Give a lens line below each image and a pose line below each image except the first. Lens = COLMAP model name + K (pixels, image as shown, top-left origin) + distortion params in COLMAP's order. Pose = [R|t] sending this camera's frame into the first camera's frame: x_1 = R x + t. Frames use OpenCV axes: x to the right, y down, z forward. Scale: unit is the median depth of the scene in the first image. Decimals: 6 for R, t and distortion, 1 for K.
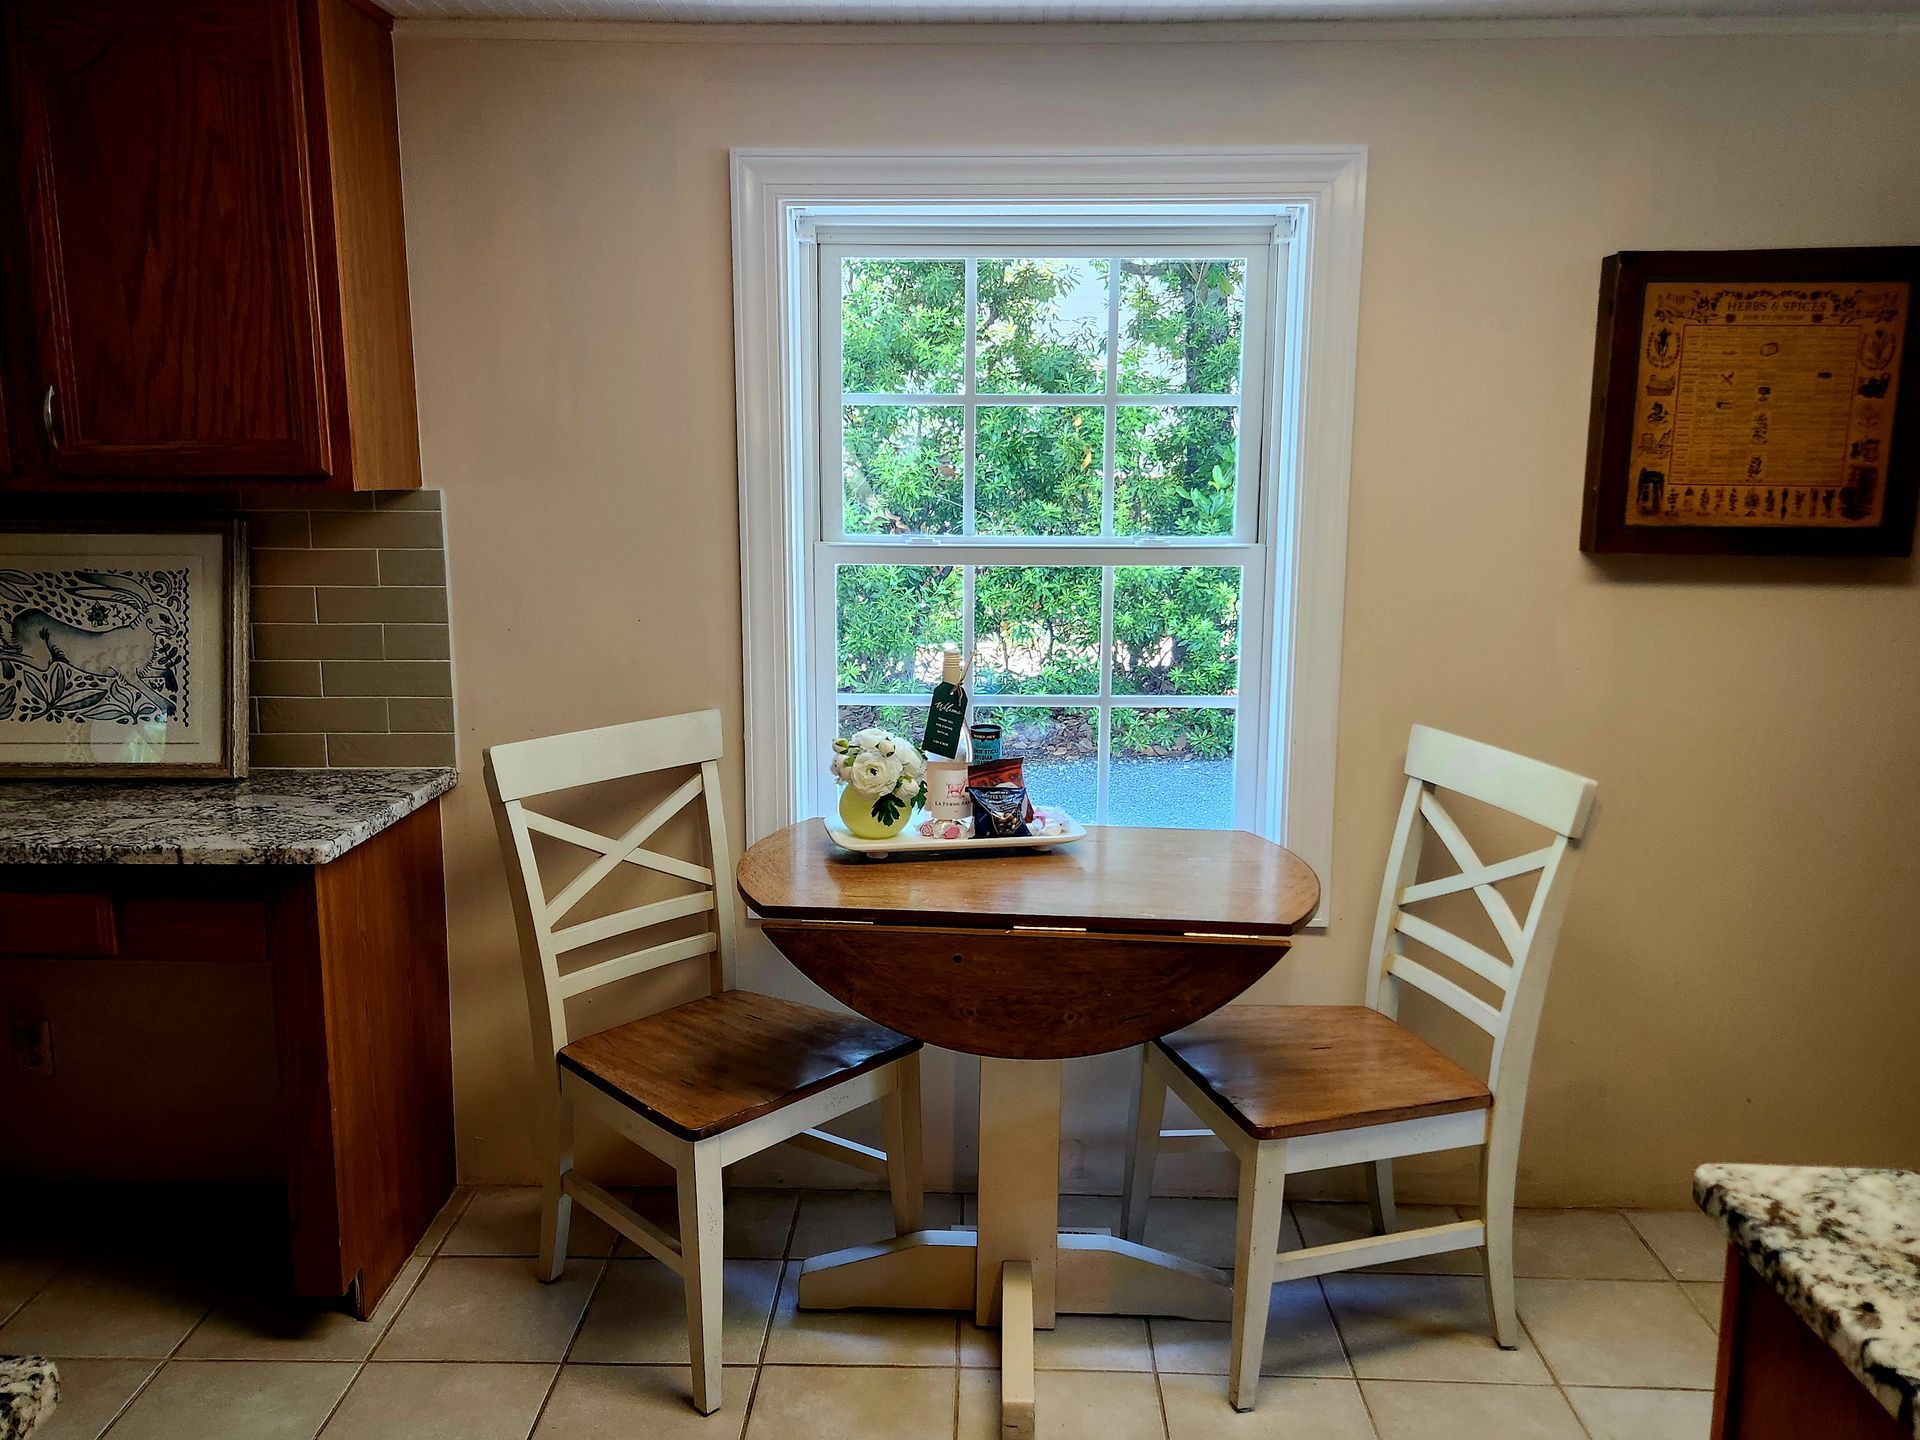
lens RADIAL K [[1585.7, 0, 932.5], [0, 1585.7, 733.3], [0, 0, 1]] dist [0.057516, -0.008726]
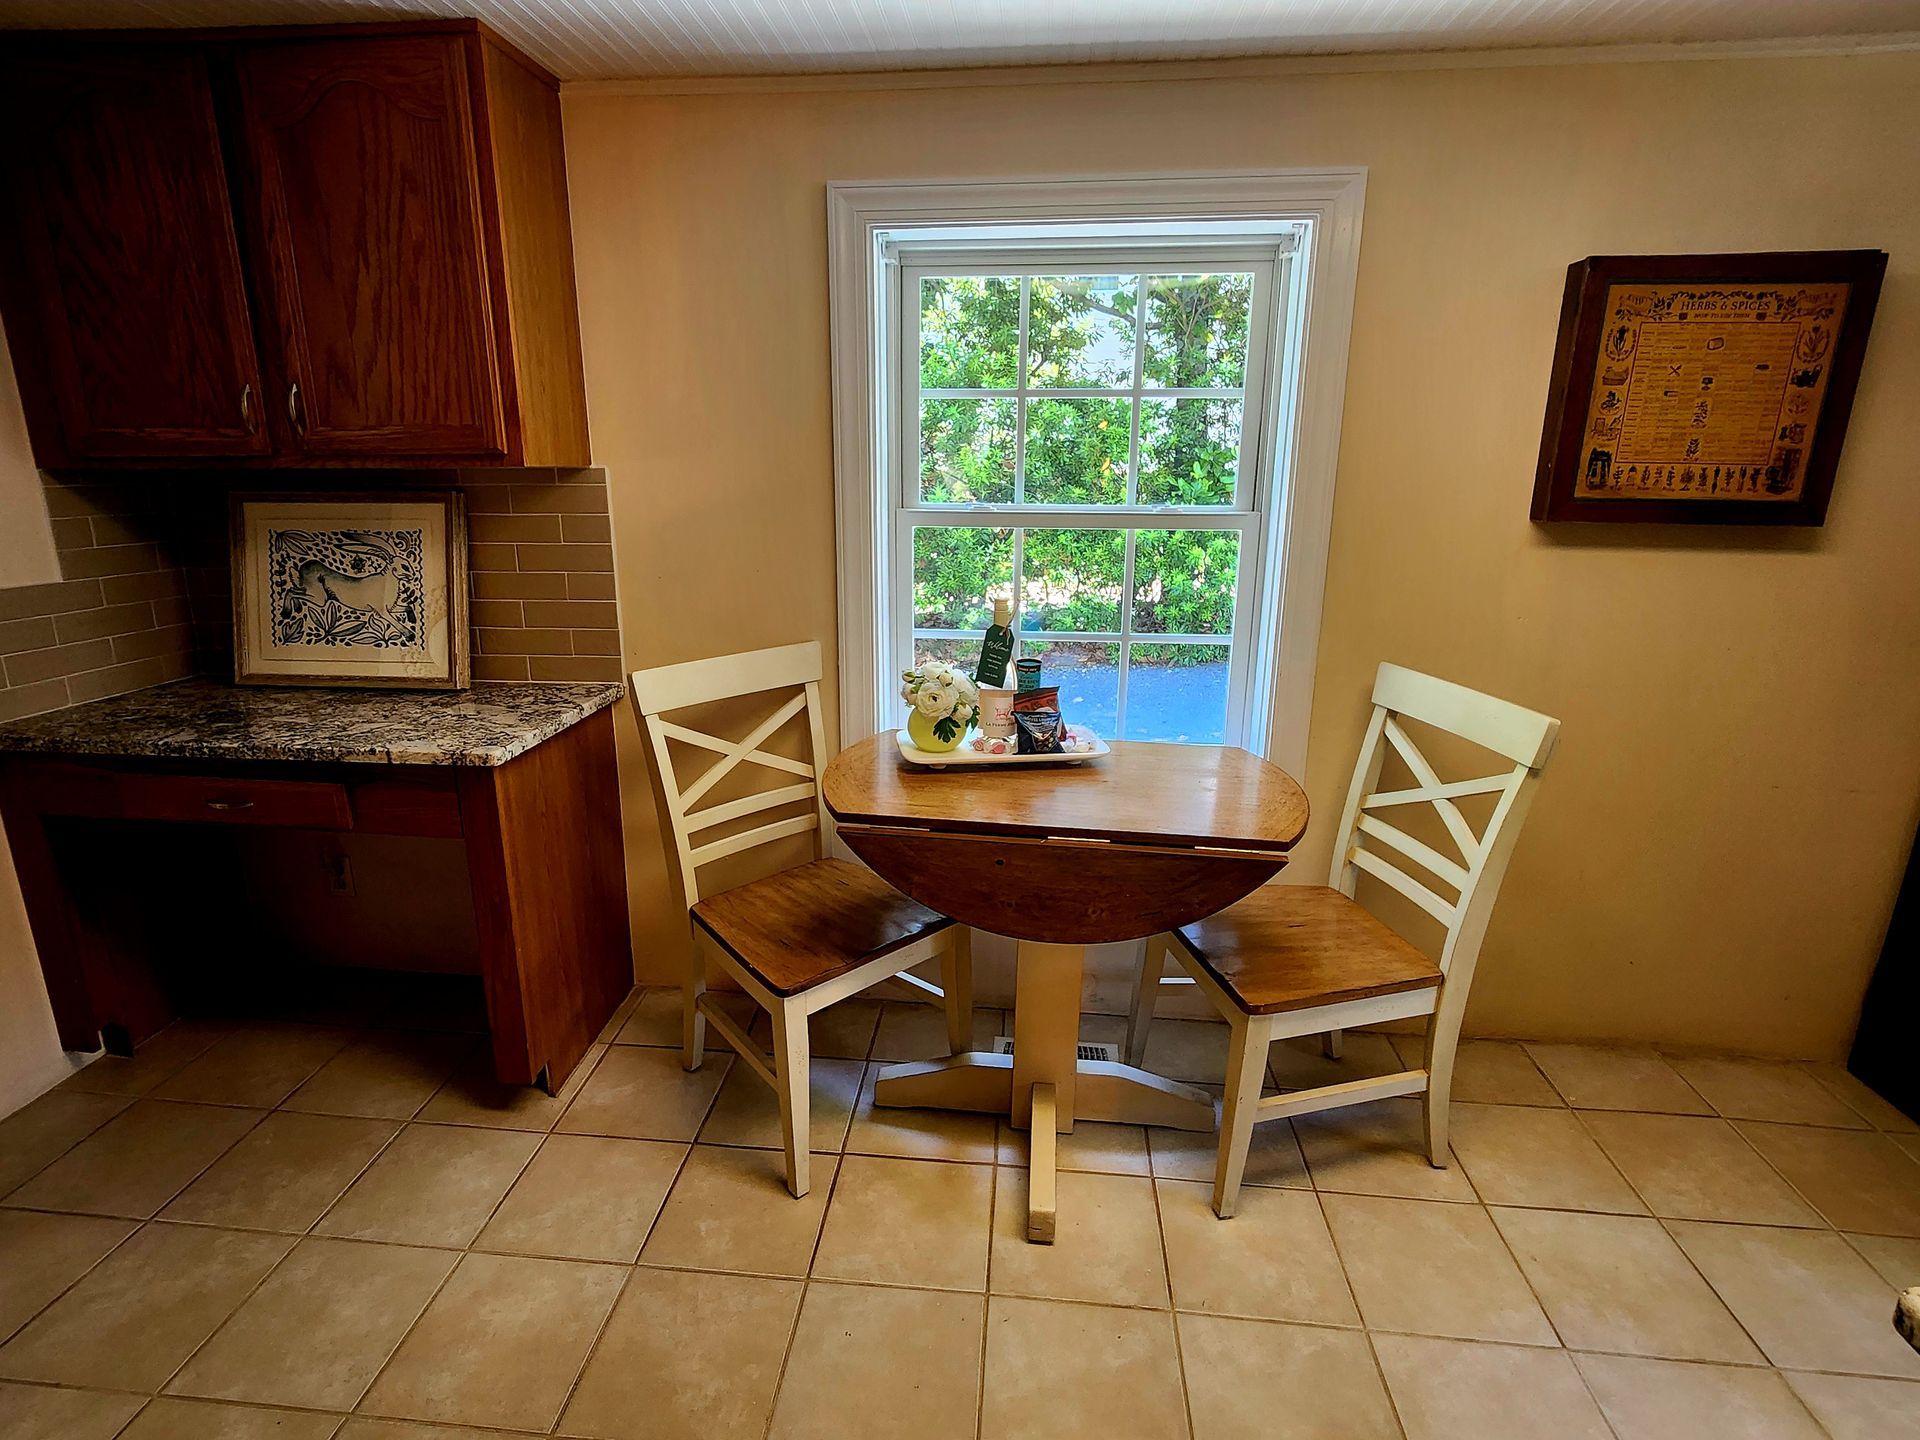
lens RADIAL K [[979.1, 0, 923.8], [0, 979.1, 716.7], [0, 0, 1]] dist [0.000471, 0.001660]
pose [[0.996993, 0.018986, -0.075134, 0.010465], [-0.012842, 0.996596, 0.081429, -0.021712], [0.076424, -0.080219, 0.993843, 0.237019]]
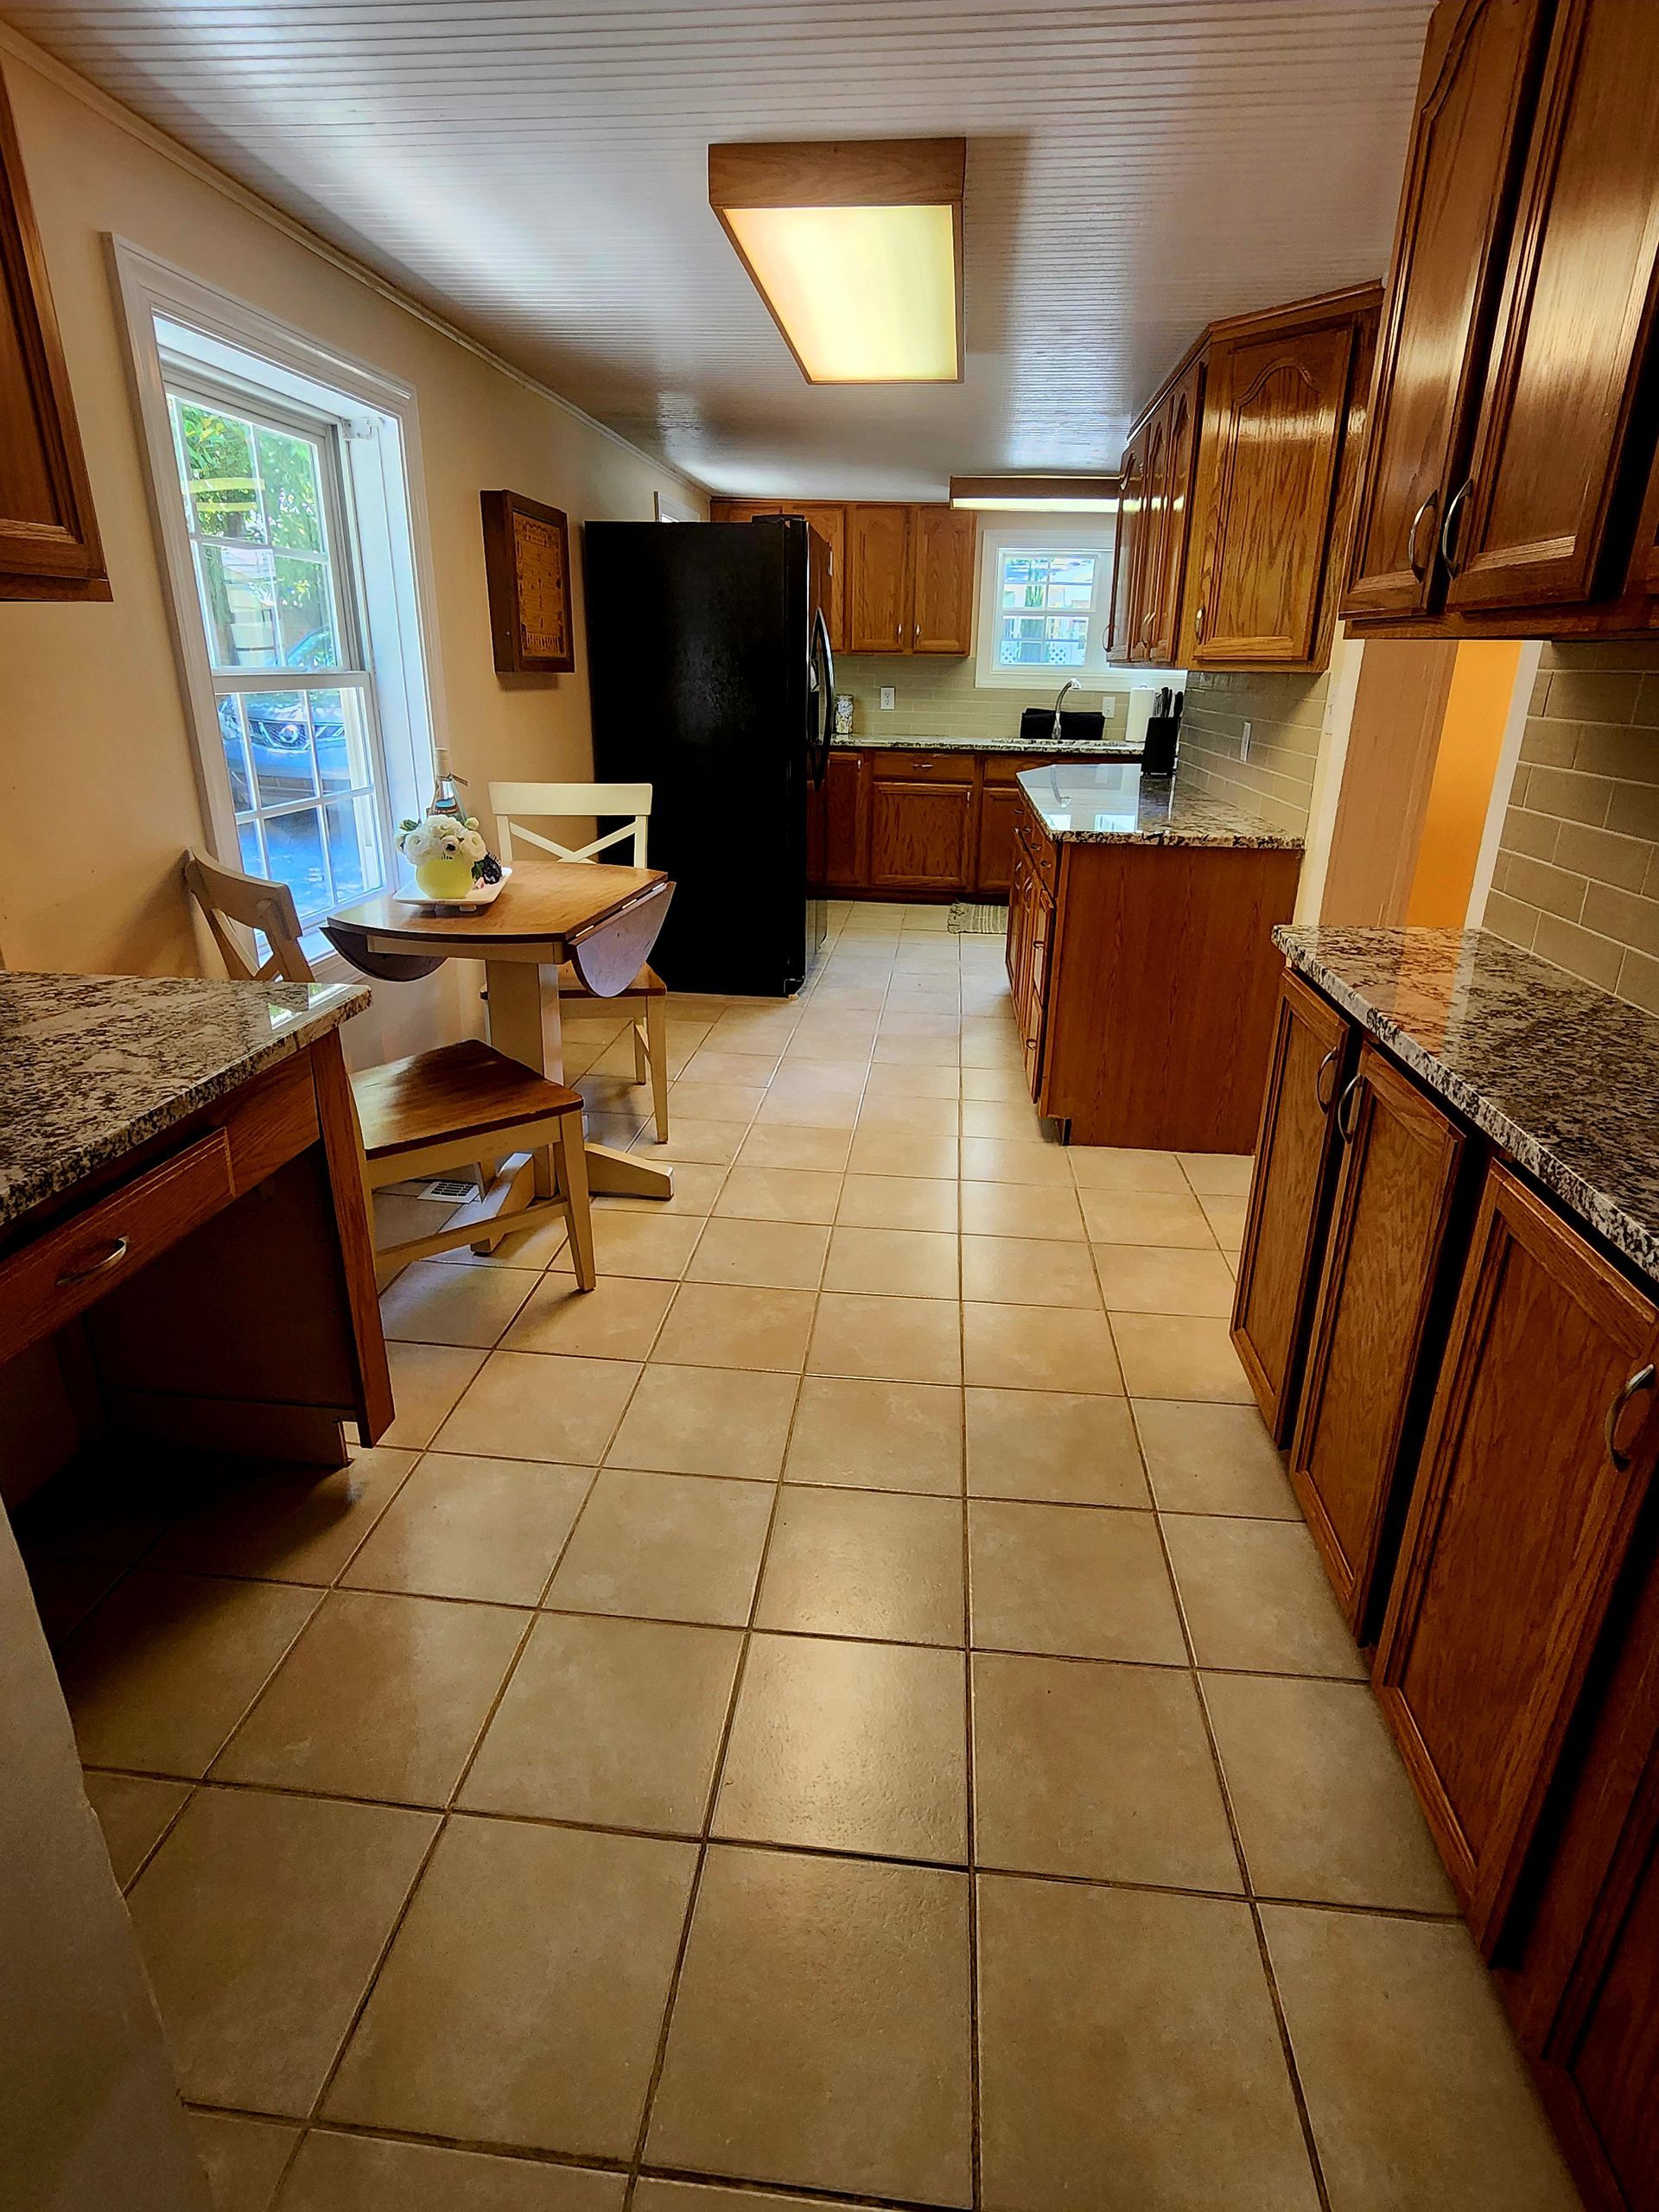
lens RADIAL K [[1128.0, 0, 831.2], [0, 1128.0, 1095.7], [0, 0, 1]] dist [0.000471, 0.001660]
pose [[0.069877, -0.357854, 0.931159, -0.925487], [0.165986, 0.924599, 0.342877, -0.052377], [-0.983649, 0.130600, 0.124007, 0.576266]]
